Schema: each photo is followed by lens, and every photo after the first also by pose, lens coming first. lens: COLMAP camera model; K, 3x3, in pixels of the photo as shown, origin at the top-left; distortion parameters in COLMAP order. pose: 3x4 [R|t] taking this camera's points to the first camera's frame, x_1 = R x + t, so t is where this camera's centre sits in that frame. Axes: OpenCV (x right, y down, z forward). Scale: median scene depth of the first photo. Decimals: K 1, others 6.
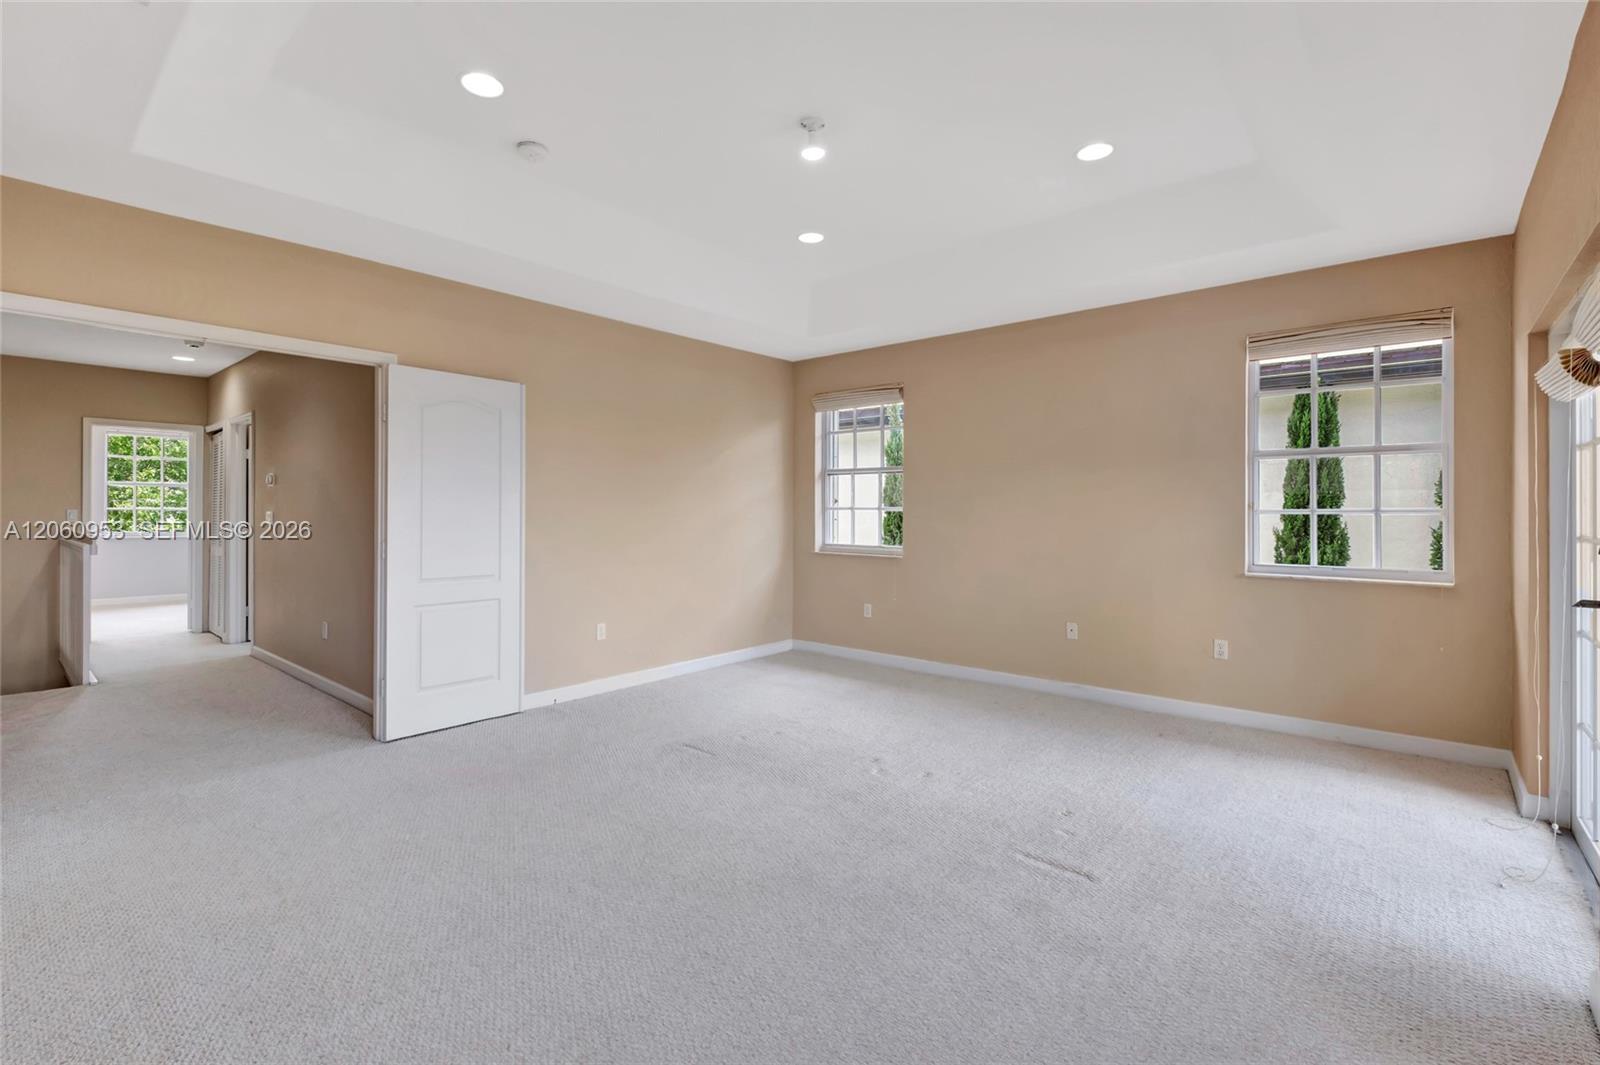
lens RADIAL K [[721.8, 0, 799.4], [0, 721.8, 510.6], [0, 0, 1]] dist [-0.000136, 0.000082]
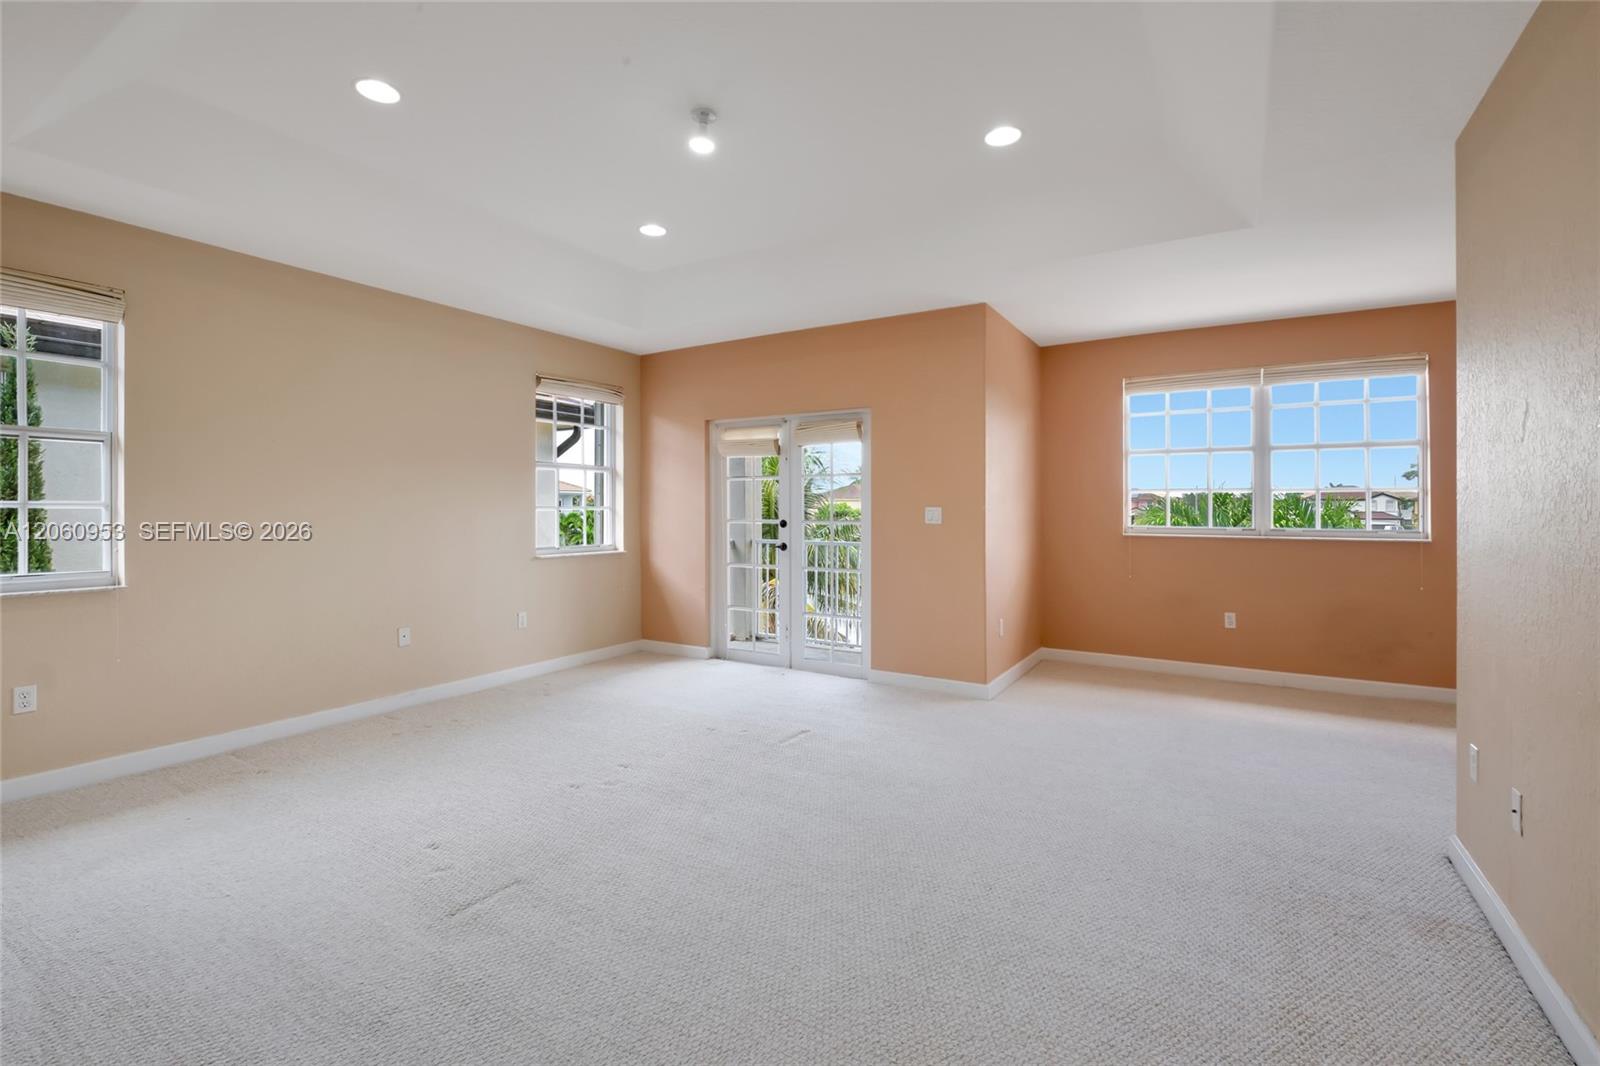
lens RADIAL K [[709.6, 0, 799.6], [0, 709.6, 506.5], [0, 0, 1]] dist [0.026522, 0.000060]
pose [[-0.152434, -0.002941, 0.988309, -0.788695], [-0.004834, 0.999986, 0.002231, -0.006524], [-0.988302, -0.004438, -0.152446, 0.828267]]
